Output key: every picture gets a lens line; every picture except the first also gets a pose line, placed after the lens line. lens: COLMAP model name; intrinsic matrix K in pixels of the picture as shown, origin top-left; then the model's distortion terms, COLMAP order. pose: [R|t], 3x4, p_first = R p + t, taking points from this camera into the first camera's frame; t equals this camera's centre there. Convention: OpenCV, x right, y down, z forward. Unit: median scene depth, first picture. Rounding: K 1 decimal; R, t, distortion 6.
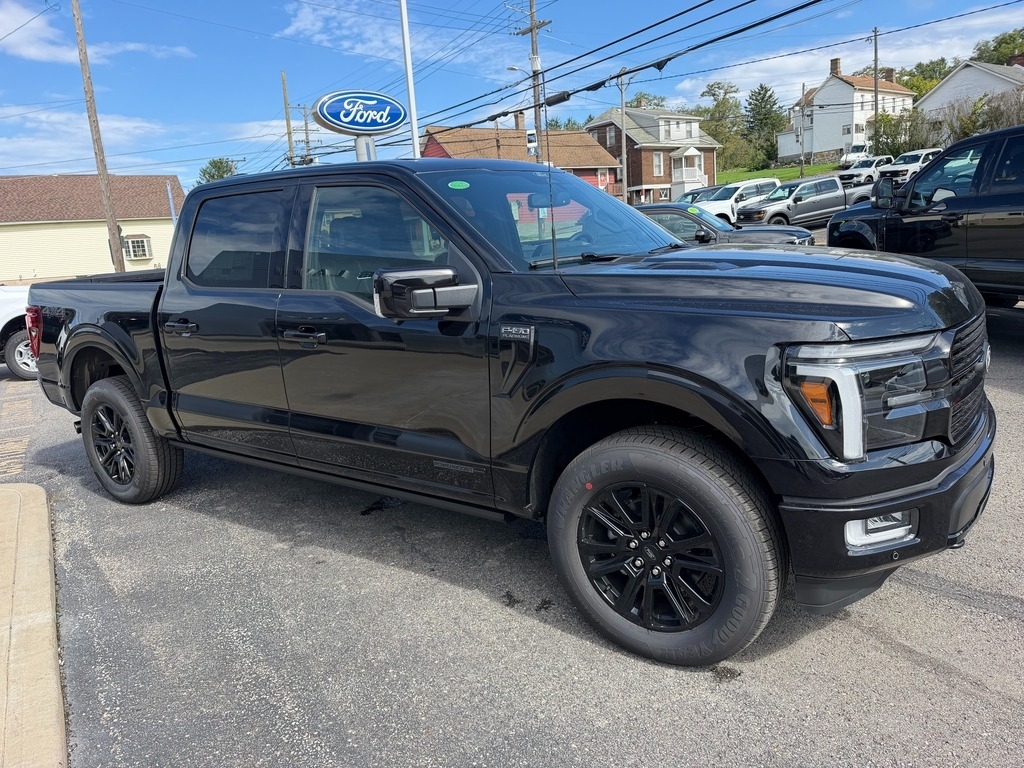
lens RADIAL K [[720.2, 0, 514.0], [0, 720.2, 389.9], [0, 0, 1]] dist [0.032320, -0.037935]
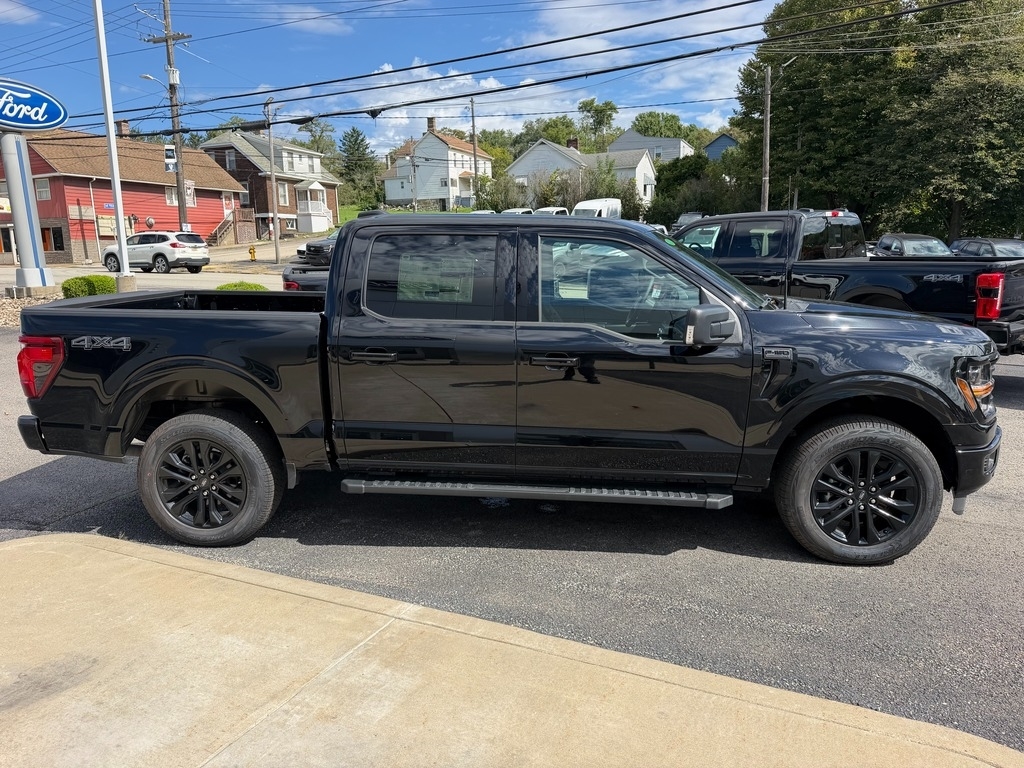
lens RADIAL K [[720.2, 0, 515.9], [0, 720.2, 389.4], [0, 0, 1]] dist [0.032320, -0.037935]
pose [[0.851333, -0.035812, 0.523402, -0.137167], [0.058404, 0.997936, -0.026715, 0.002827], [-0.521365, 0.053312, 0.851667, -0.004956]]
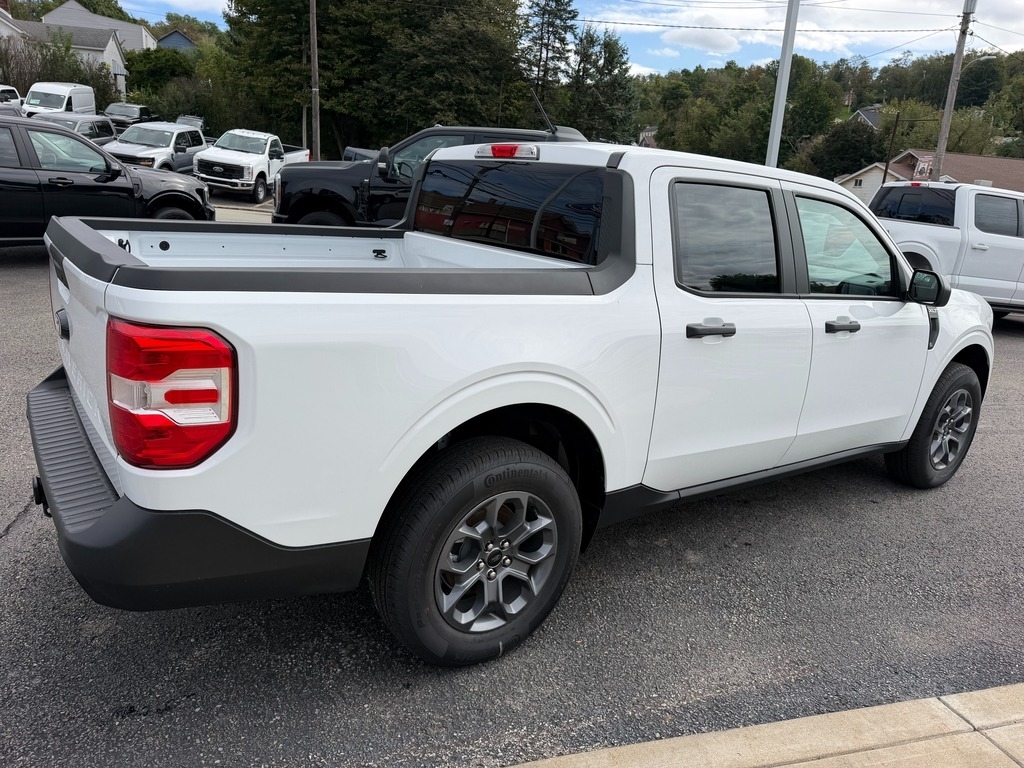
lens RADIAL K [[720.2, 0, 521.9], [0, 720.2, 384.2], [0, 0, 1]] dist [0.032320, -0.037935]
pose [[0.298402, -0.158991, 0.941105, -0.177461], [0.106006, 0.985448, 0.132871, -0.016897], [-0.948535, 0.060114, 0.310914, 0.146586]]
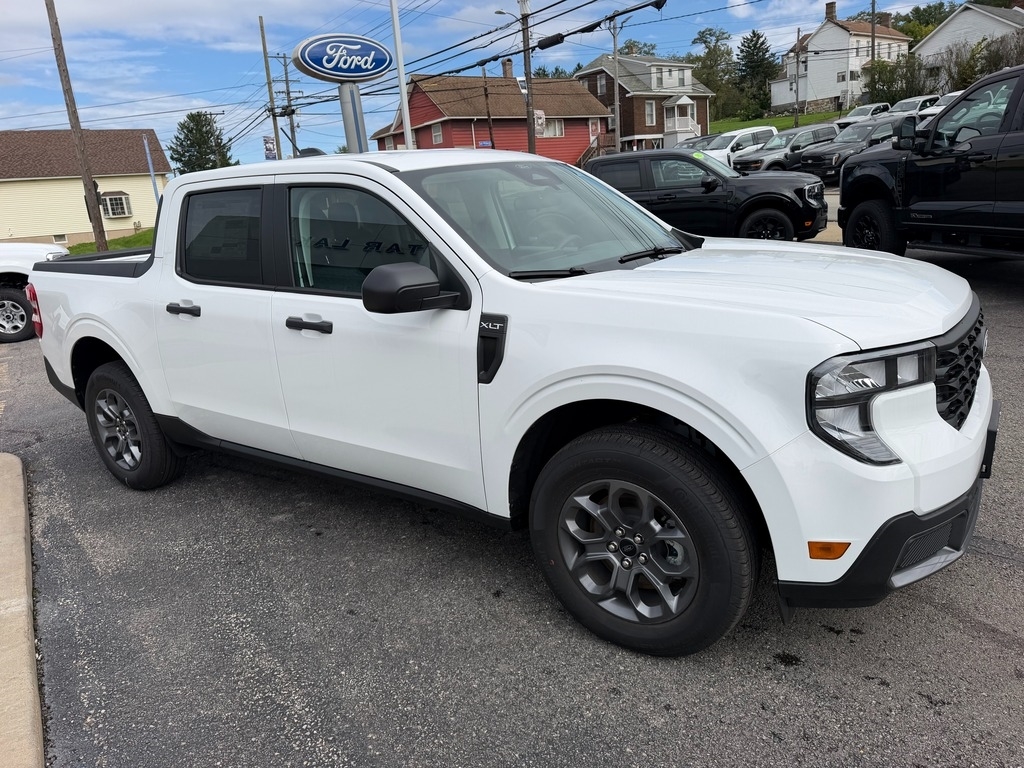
lens RADIAL K [[720.2, 0, 515.2], [0, 720.2, 390.6], [0, 0, 1]] dist [0.032320, -0.037935]
pose [[0.999798, -0.013135, 0.015244, -0.005668], [0.012205, 0.998150, 0.059569, 0.000445], [-0.015998, -0.059371, 0.998108, 0.014255]]
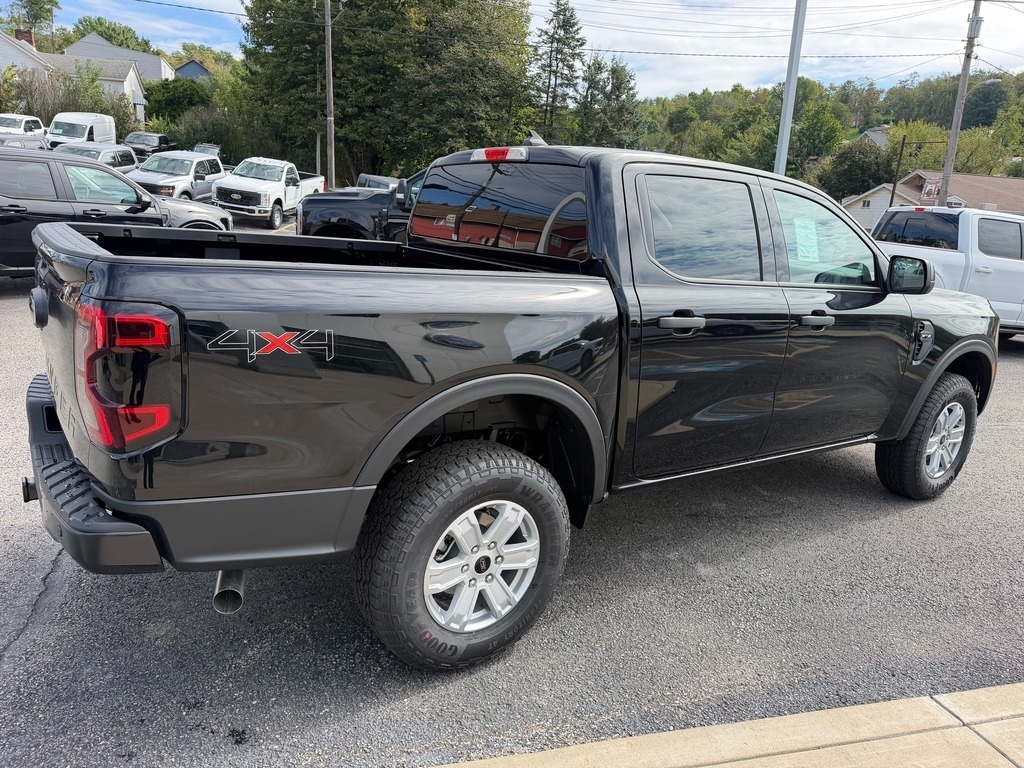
lens RADIAL K [[720.2, 0, 517.7], [0, 720.2, 383.1], [0, 0, 1]] dist [0.032320, -0.037935]
pose [[0.315205, -0.131227, 0.939907, -0.187368], [0.110357, 0.988743, 0.101036, -0.018830], [-0.942585, 0.071878, 0.326139, 0.145421]]
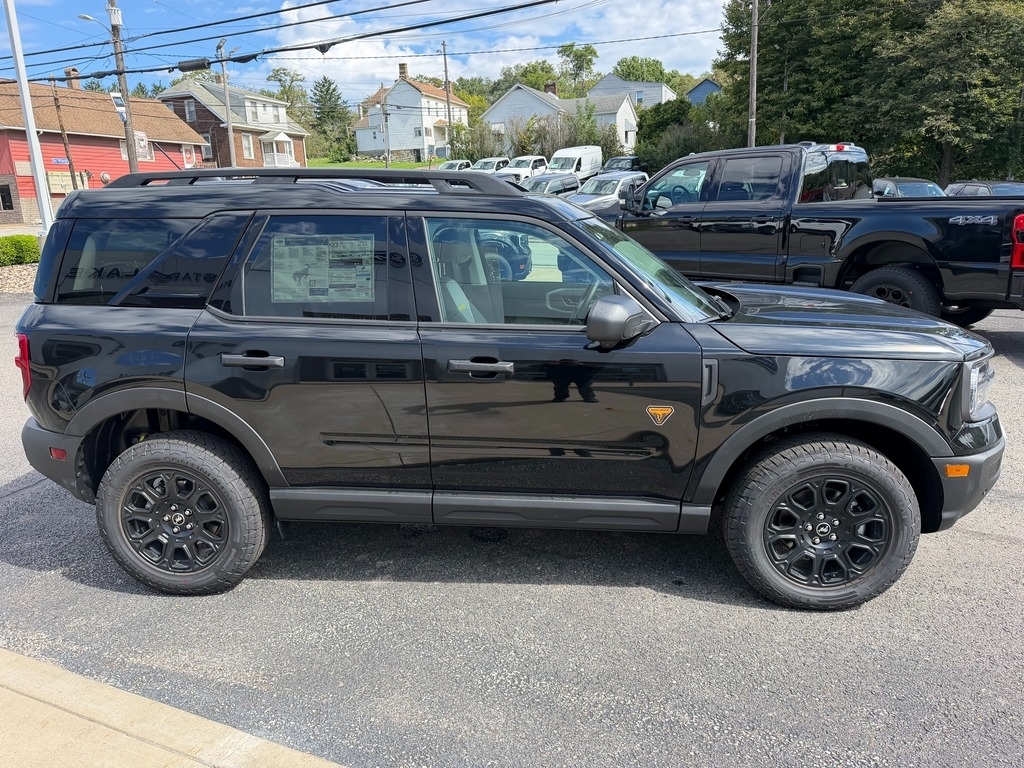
lens RADIAL K [[720.2, 0, 514.3], [0, 720.2, 388.7], [0, 0, 1]] dist [0.032320, -0.037935]
pose [[0.840118, -0.084526, 0.535777, -0.099226], [0.077937, 0.996344, 0.034980, -0.004216], [-0.536775, 0.012369, 0.843635, 0.032323]]
